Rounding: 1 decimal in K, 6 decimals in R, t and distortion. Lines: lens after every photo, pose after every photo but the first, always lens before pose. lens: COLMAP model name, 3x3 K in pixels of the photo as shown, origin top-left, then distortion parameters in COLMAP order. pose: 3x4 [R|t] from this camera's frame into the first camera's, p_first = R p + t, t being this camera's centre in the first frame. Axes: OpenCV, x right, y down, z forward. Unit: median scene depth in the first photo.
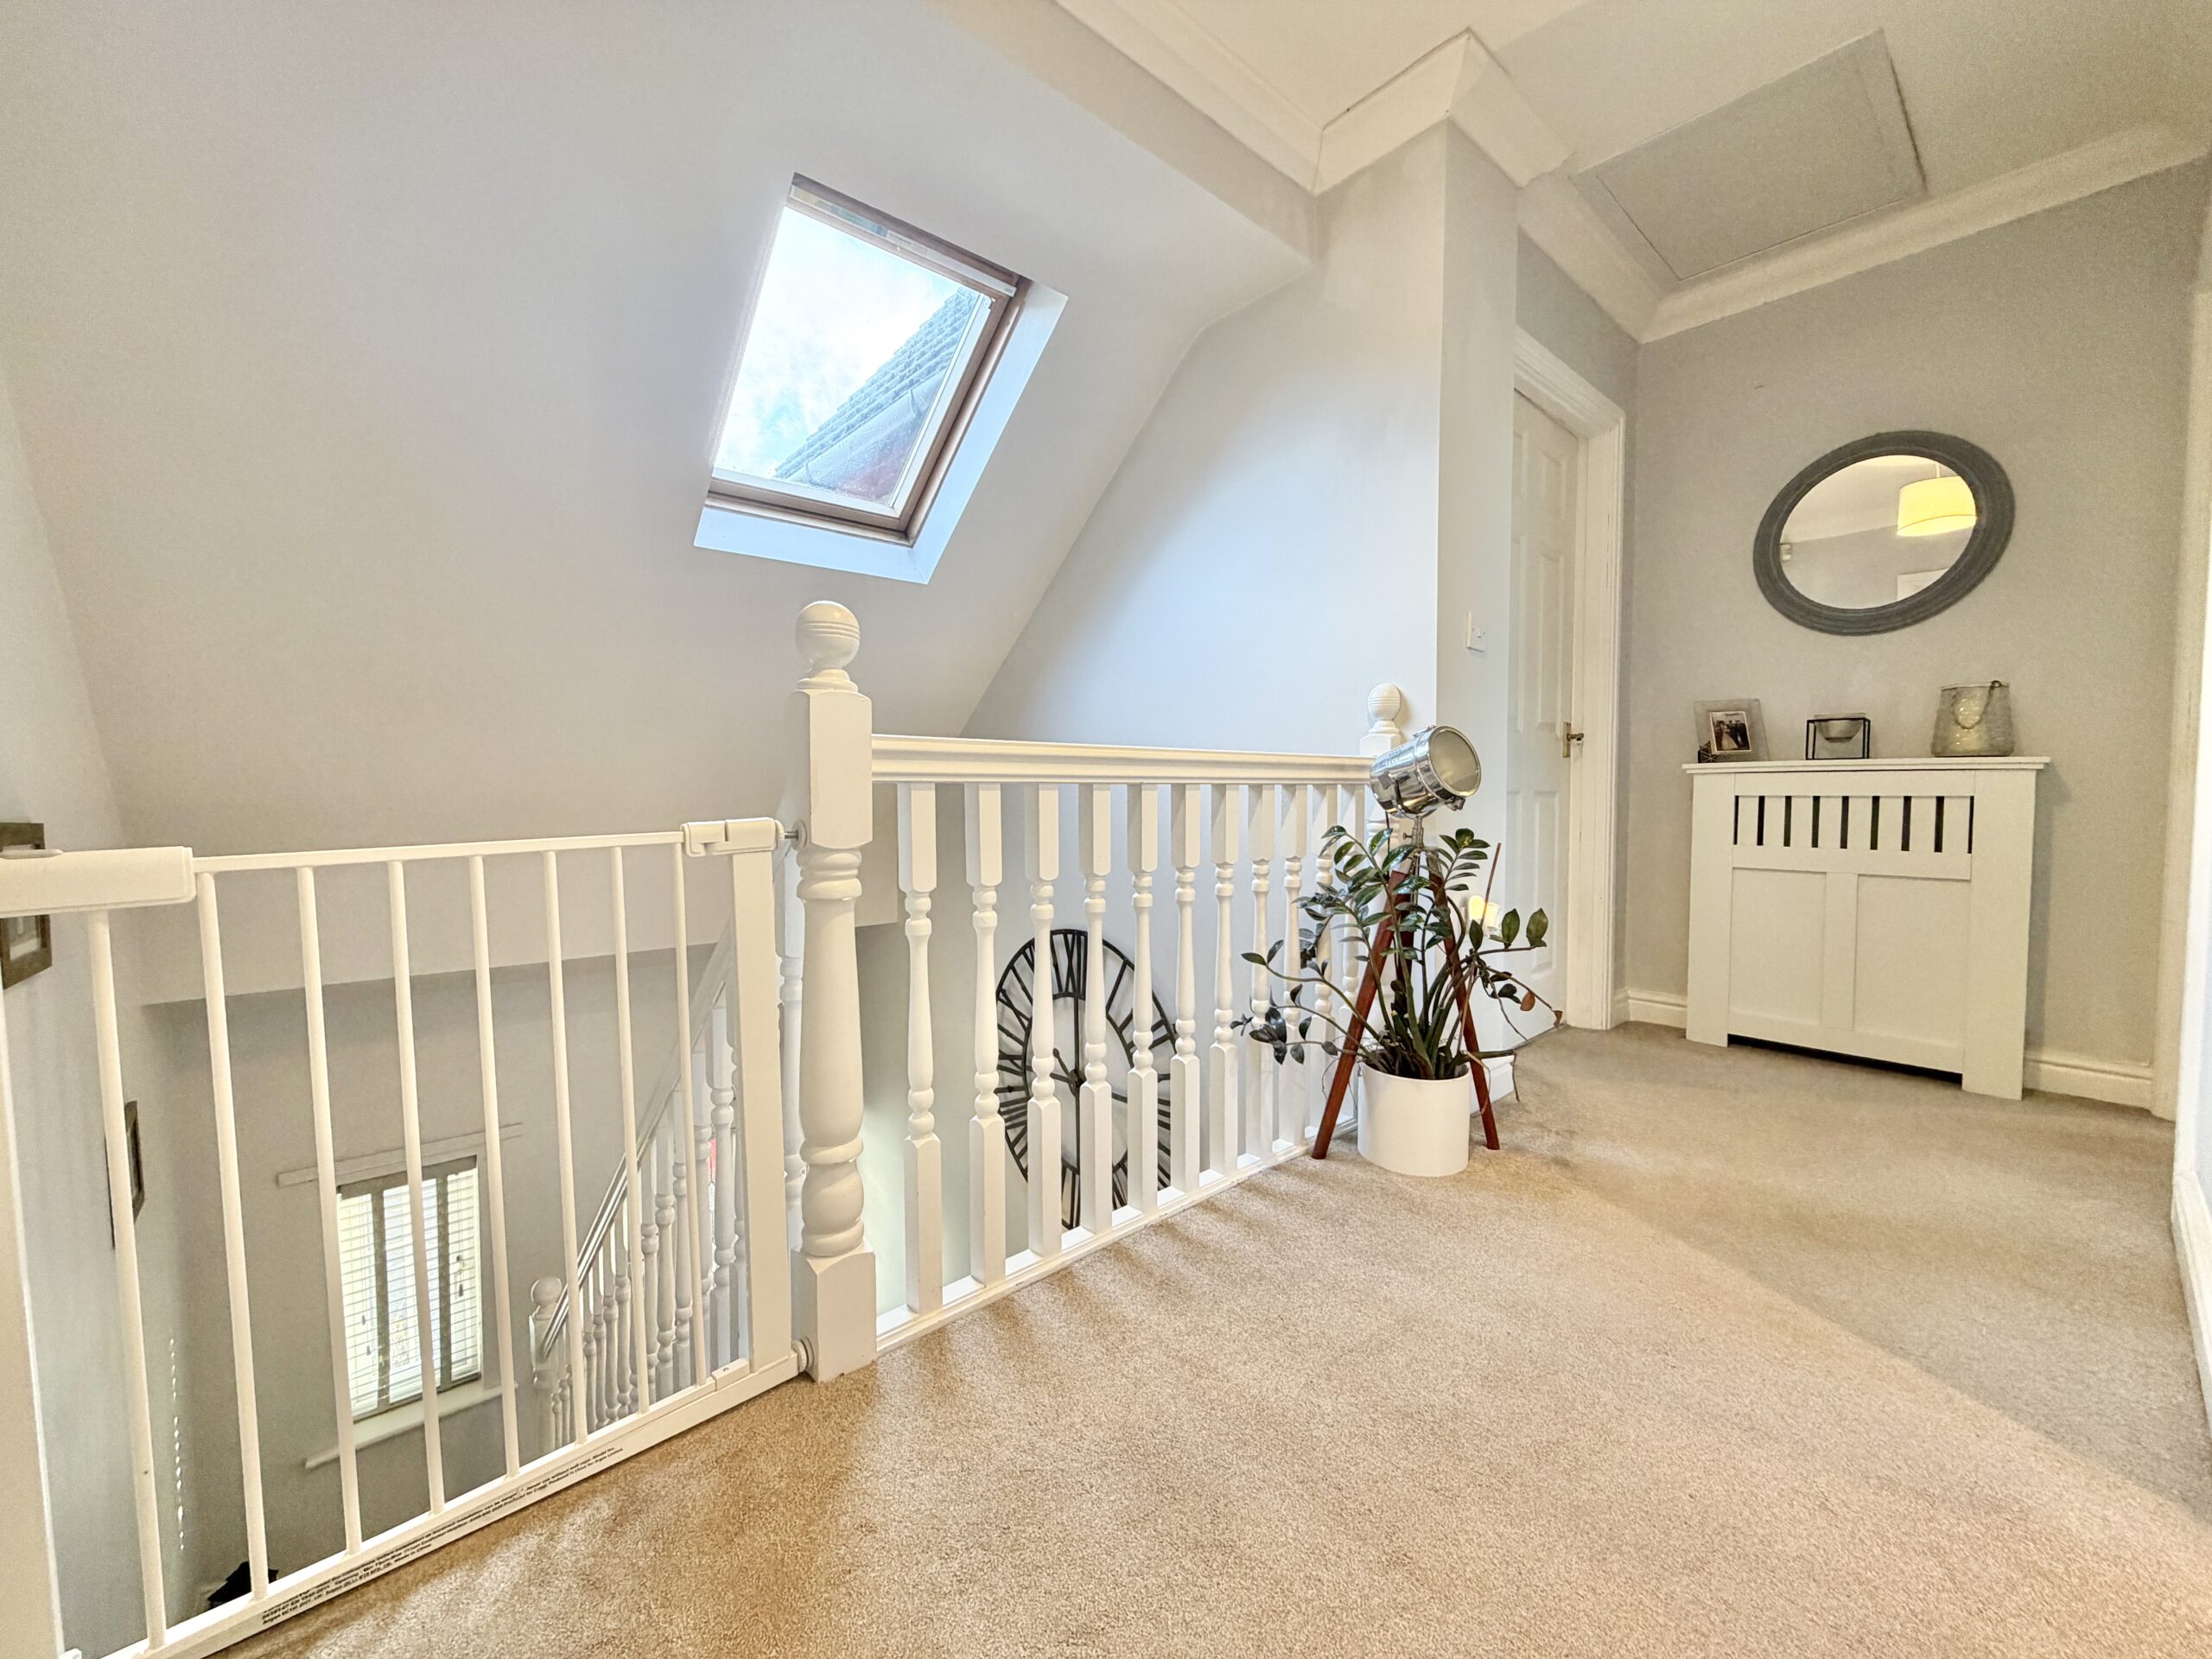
lens RADIAL K [[873.5, 0, 1106.8], [0, 873.5, 831.5], [0, 0, 1]] dist [-0.000317, -0.000196]
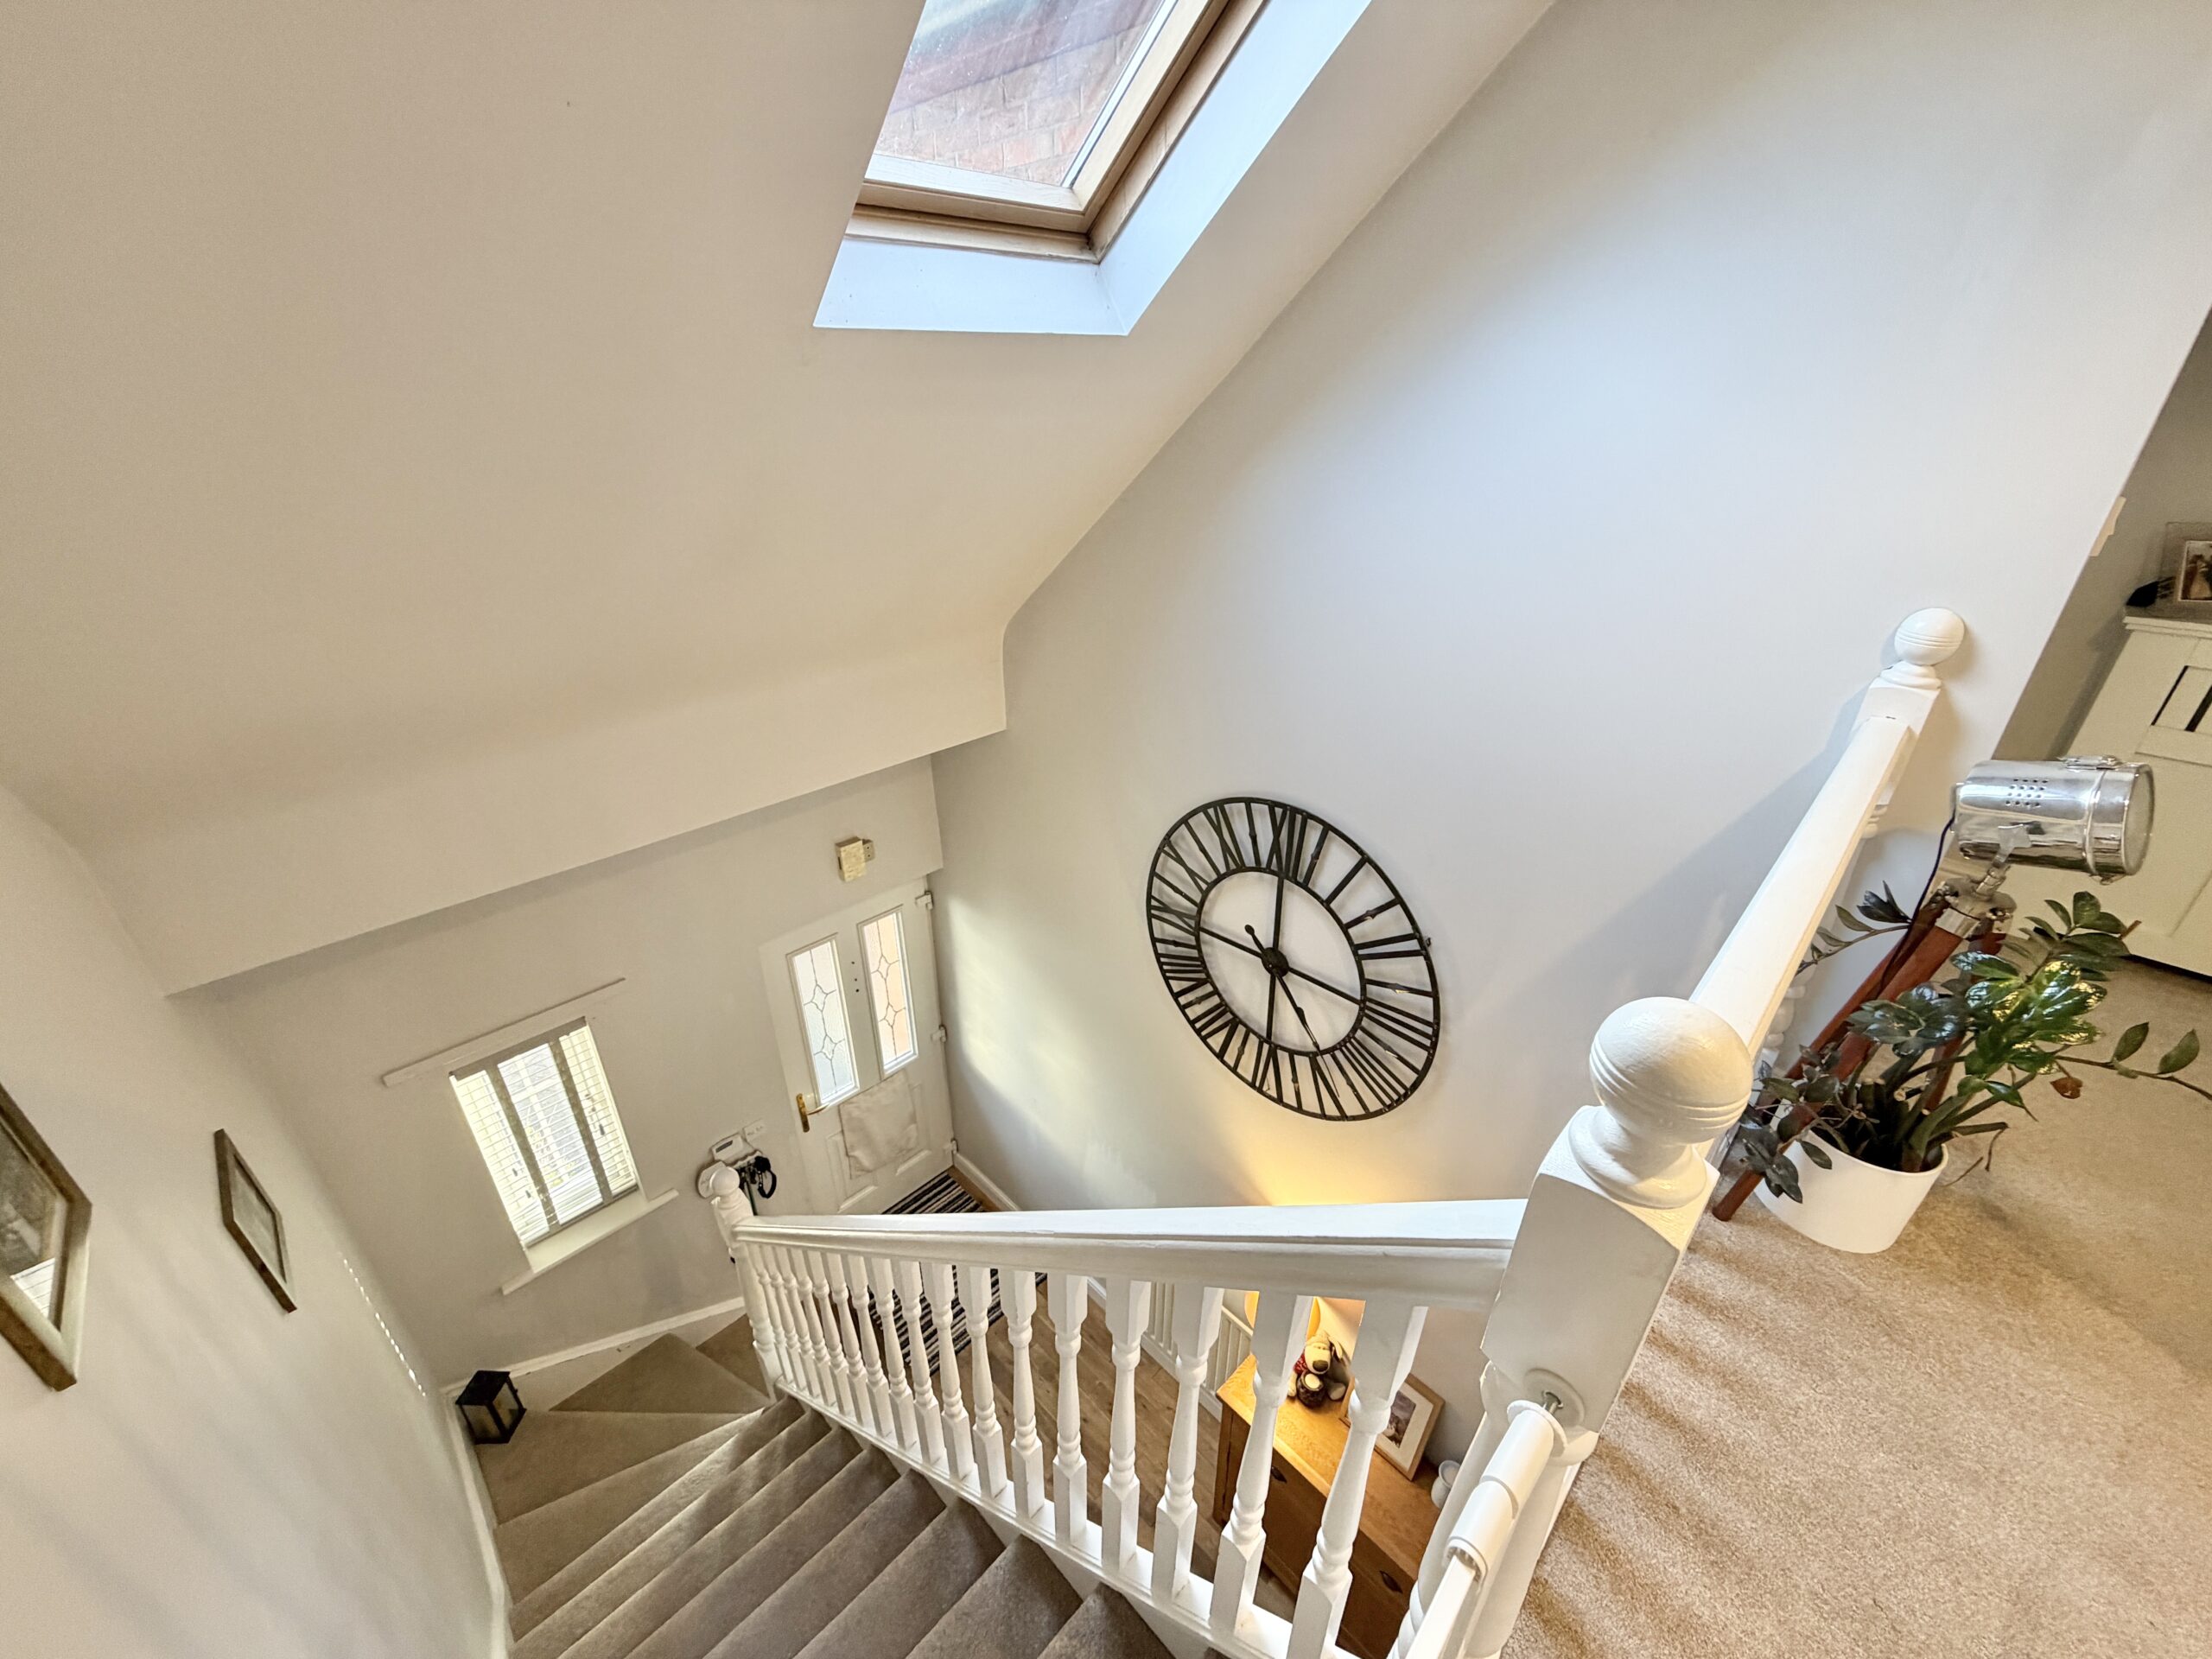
lens RADIAL K [[873.5, 0, 1106.1], [0, 873.5, 826.9], [0, 0, 1]] dist [-0.000317, -0.000196]
pose [[0.998809, -0.021357, 0.043859, -0.239531], [0.001608, 0.913003, 0.407950, -0.200149], [-0.048756, -0.407394, 0.911950, 0.248884]]
